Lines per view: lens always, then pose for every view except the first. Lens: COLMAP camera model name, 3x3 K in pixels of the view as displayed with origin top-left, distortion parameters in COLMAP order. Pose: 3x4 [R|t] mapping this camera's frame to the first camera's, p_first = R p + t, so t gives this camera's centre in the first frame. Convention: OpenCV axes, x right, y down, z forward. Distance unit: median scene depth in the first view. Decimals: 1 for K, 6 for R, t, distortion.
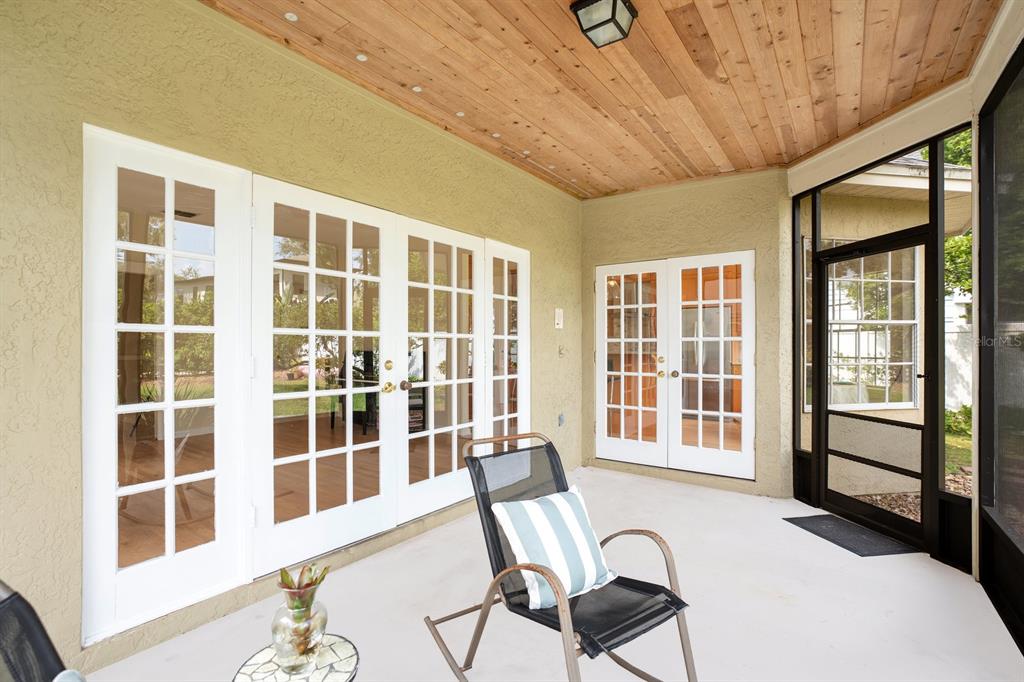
lens RADIAL K [[475.1, 0, 514.0], [0, 475.1, 337.1], [0, 0, 1]] dist [-0.052309, 0.026905]
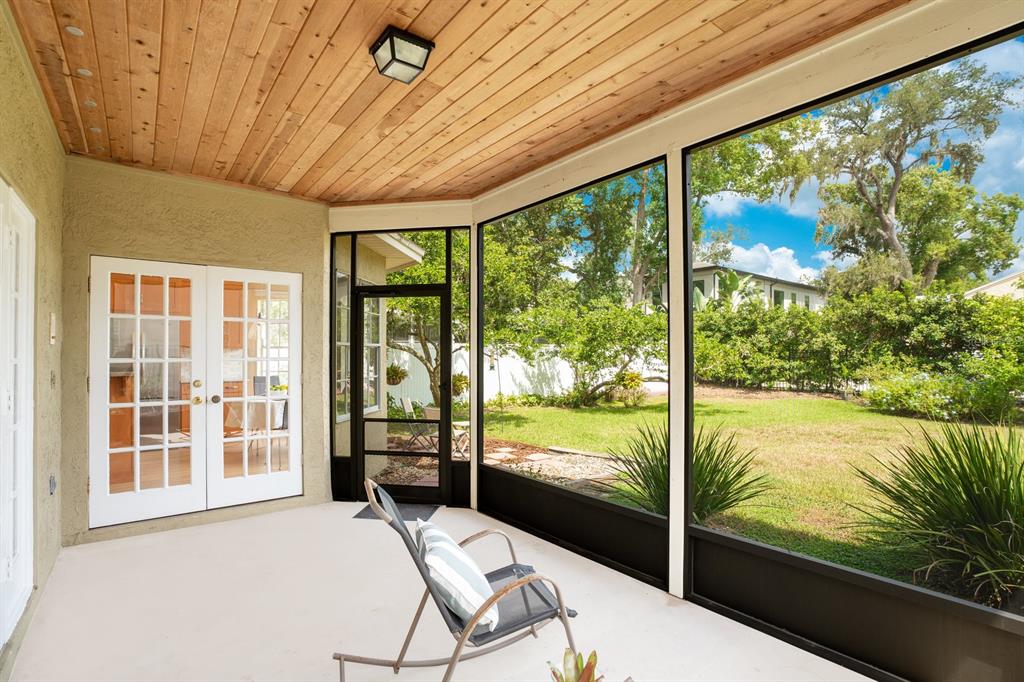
lens RADIAL K [[481.1, 0, 508.0], [0, 481.1, 335.5], [0, 0, 1]] dist [-0.058545, 0.027837]
pose [[0.298004, 0.034871, 0.953927, -0.367557], [-0.017756, 0.999362, -0.030985, -0.024193], [-0.954399, -0.007704, 0.298433, 0.245582]]
